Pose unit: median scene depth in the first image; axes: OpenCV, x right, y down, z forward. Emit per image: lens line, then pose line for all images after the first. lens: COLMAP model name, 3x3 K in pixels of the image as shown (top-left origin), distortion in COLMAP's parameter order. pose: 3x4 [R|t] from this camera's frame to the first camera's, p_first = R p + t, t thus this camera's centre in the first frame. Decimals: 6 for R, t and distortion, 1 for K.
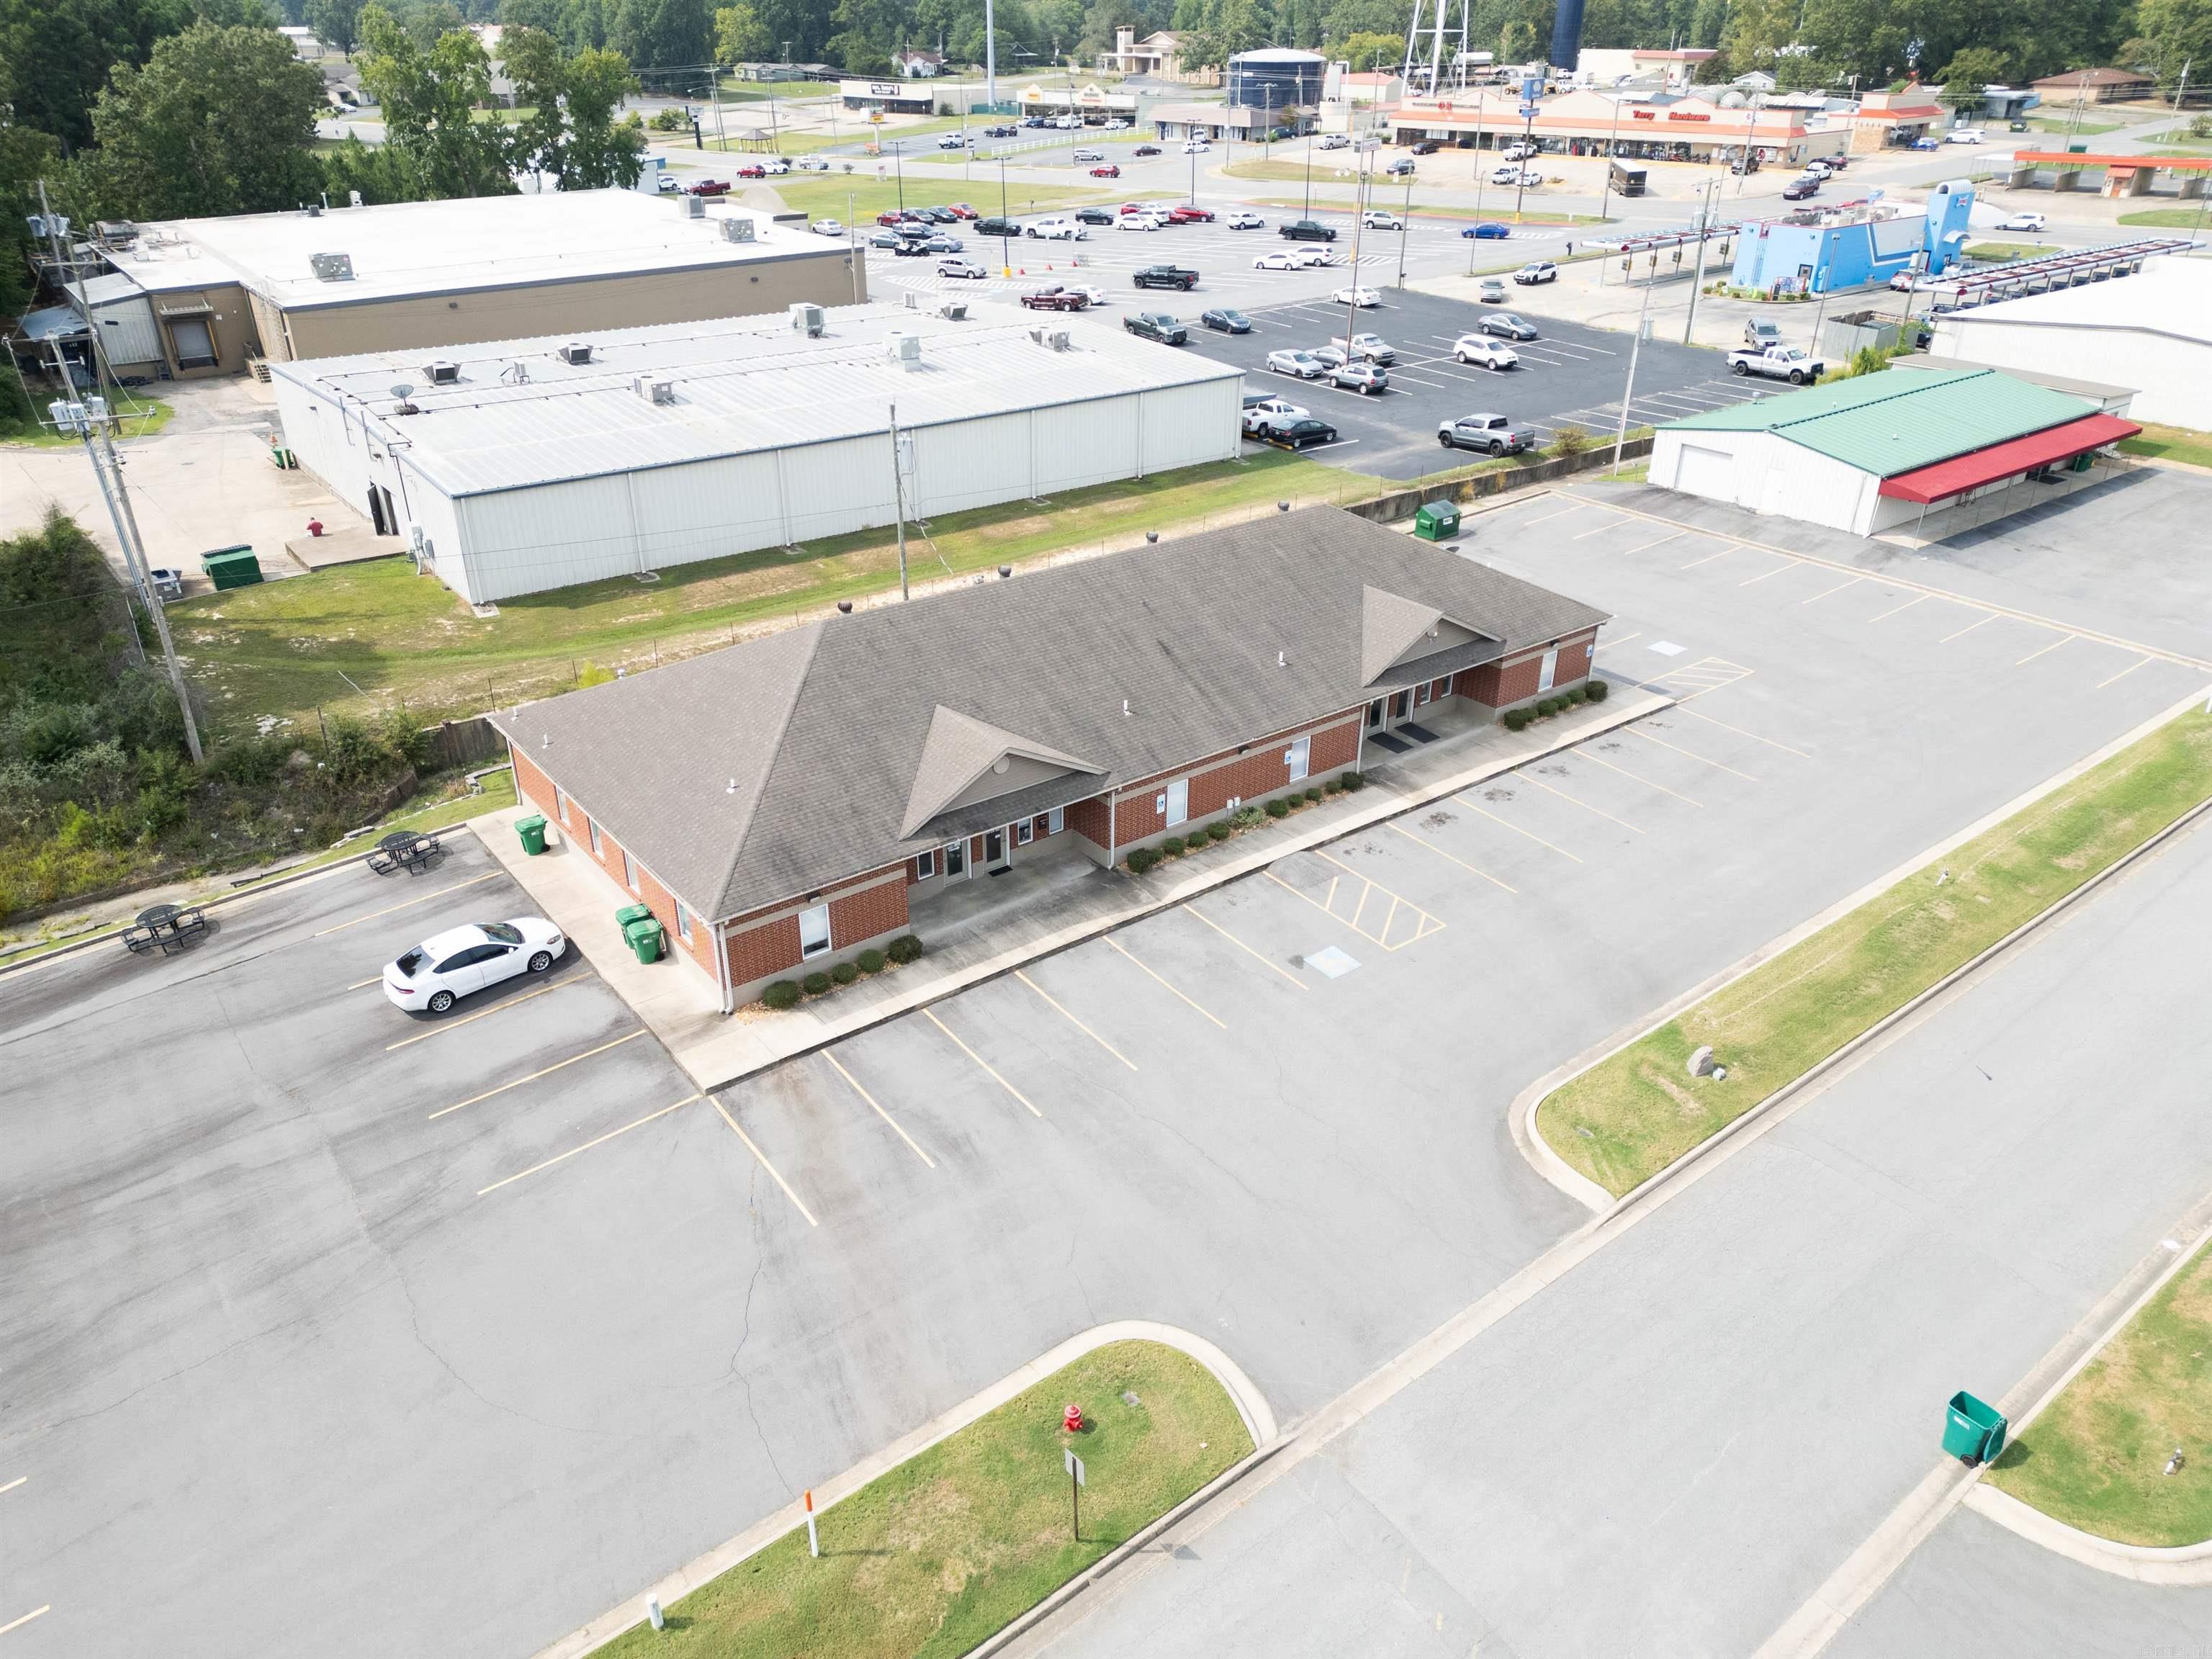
lens RADIAL K [[1541.2, 0, 1095.4], [0, 1541.2, 823.3], [0, 0, 1]] dist [0.078328, -0.073520]
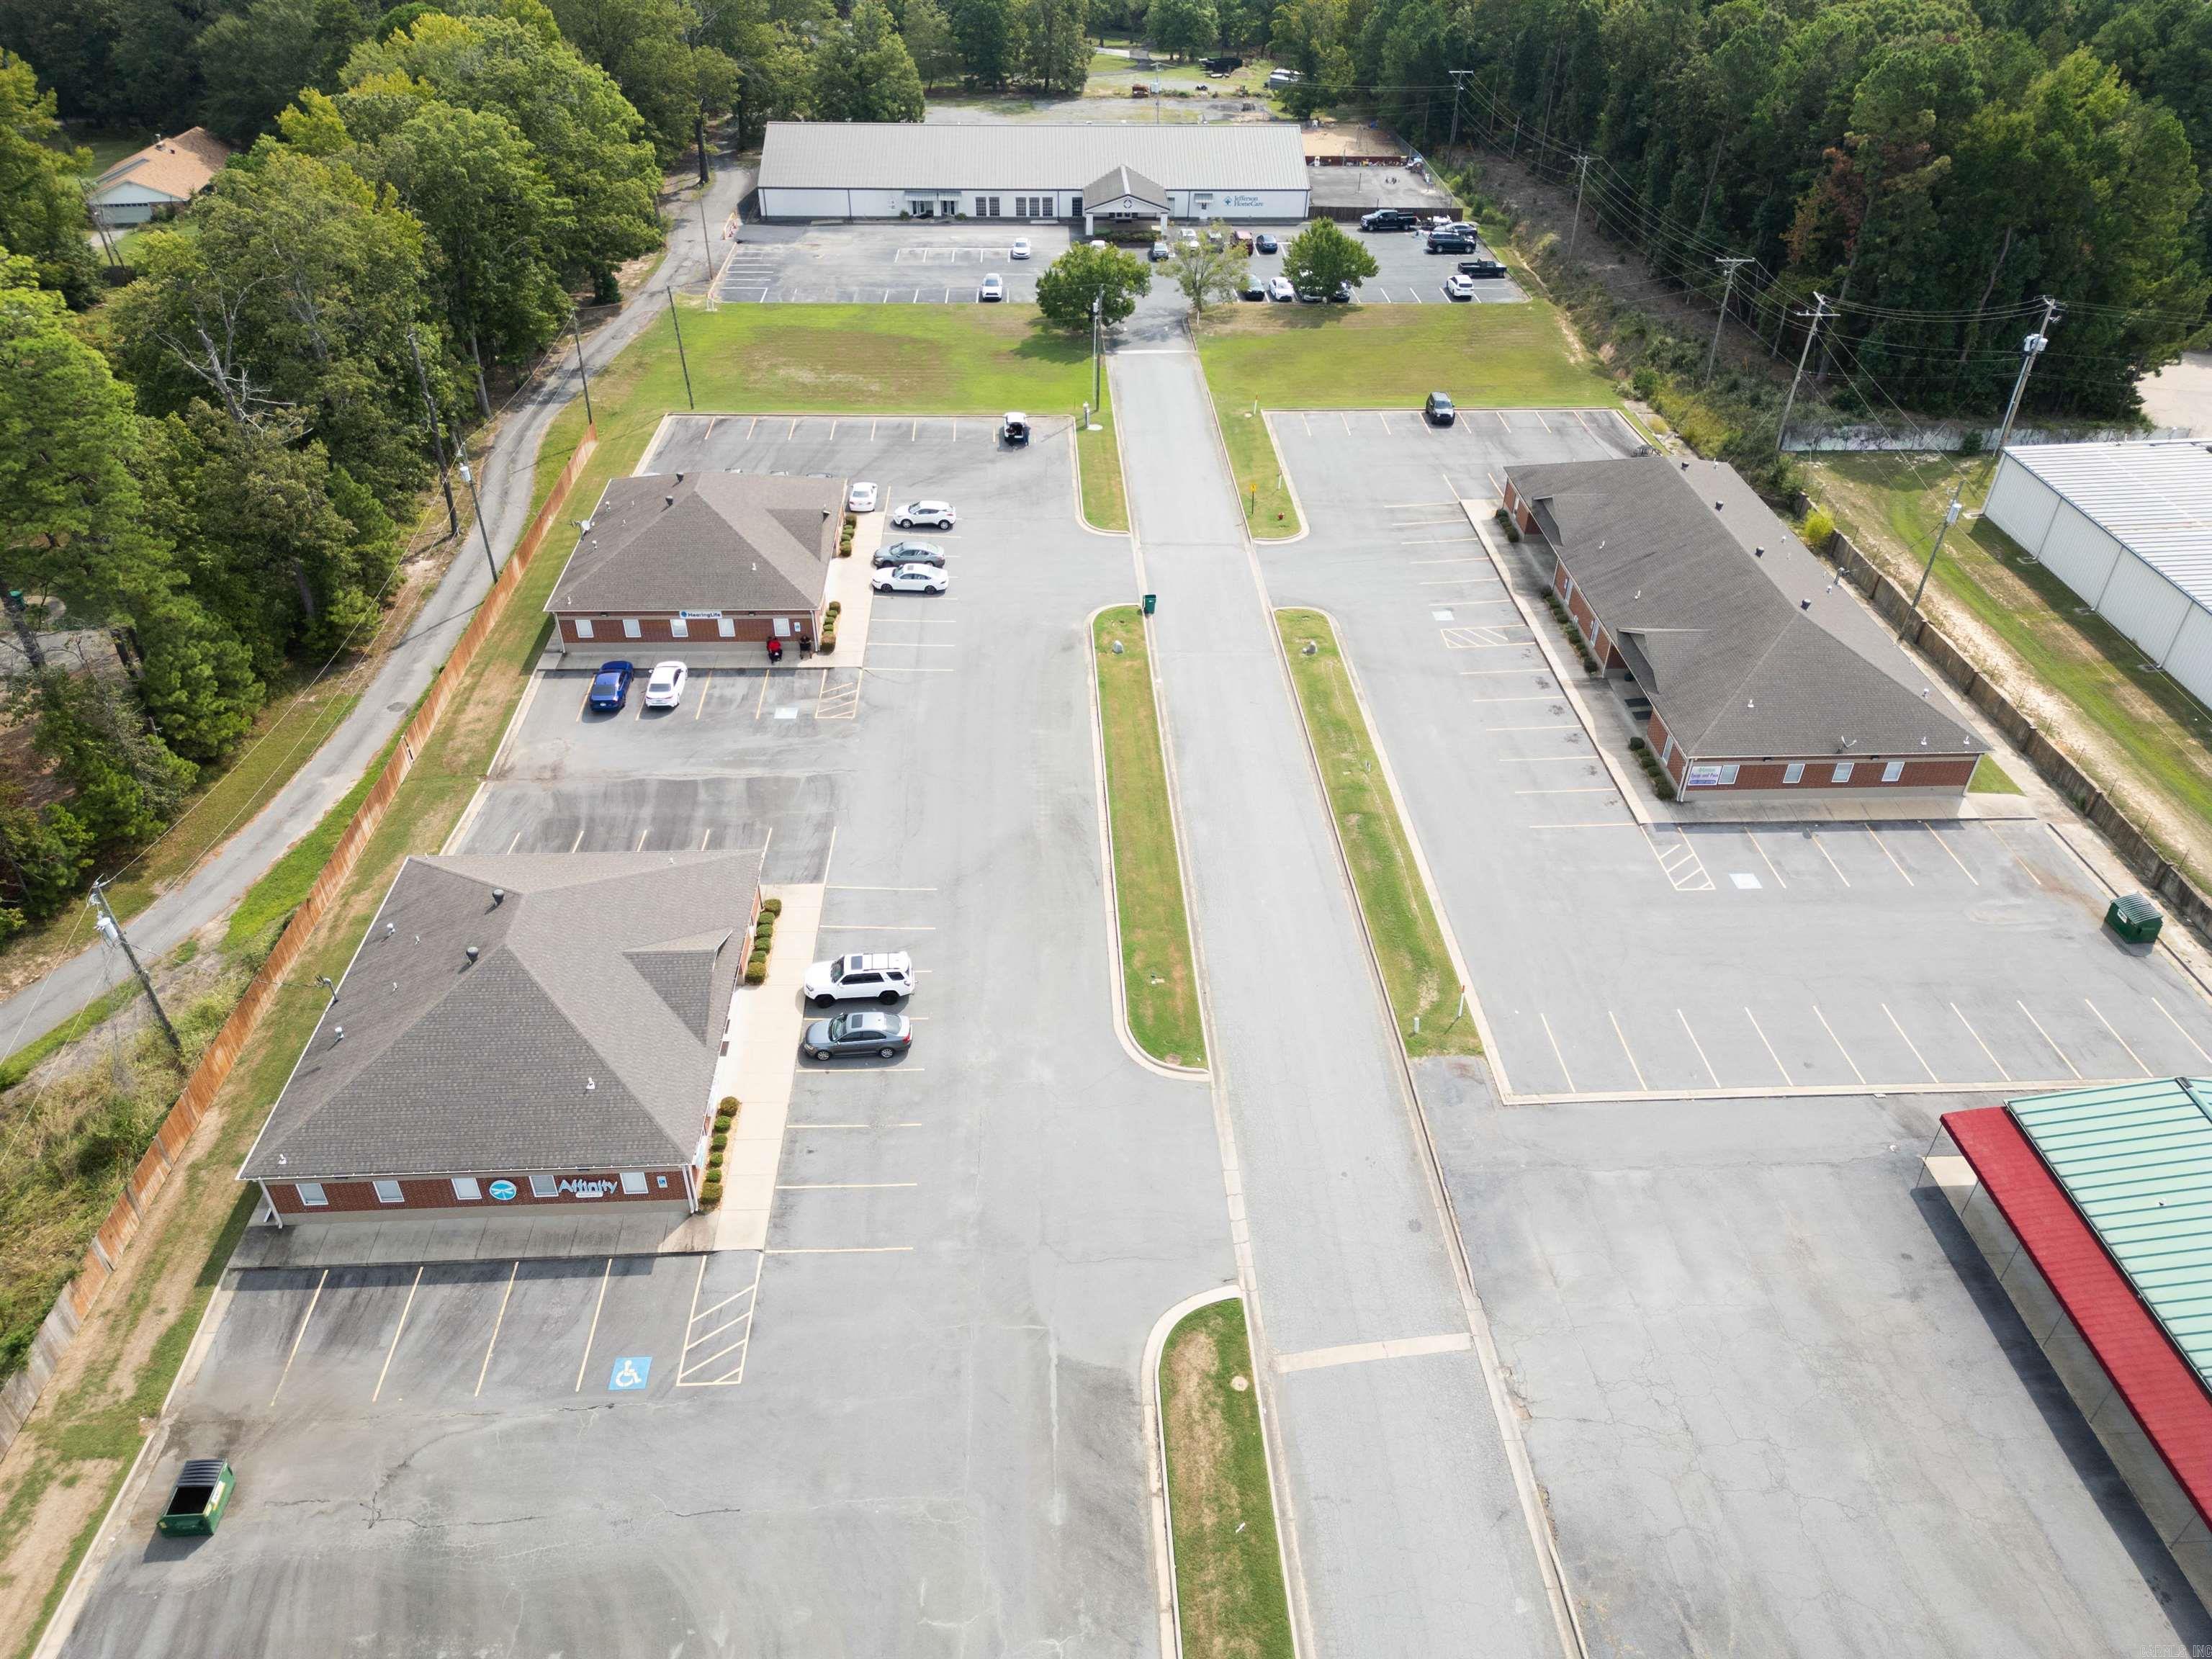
lens RADIAL K [[1541.2, 0, 1095.4], [0, 1541.2, 823.3], [0, 0, 1]] dist [0.078328, -0.073520]
pose [[-0.574388, 0.472918, -0.668152, 2.386204], [-0.390913, 0.558675, 0.731484, -1.360409], [0.719212, 0.681345, -0.136027, 1.299201]]
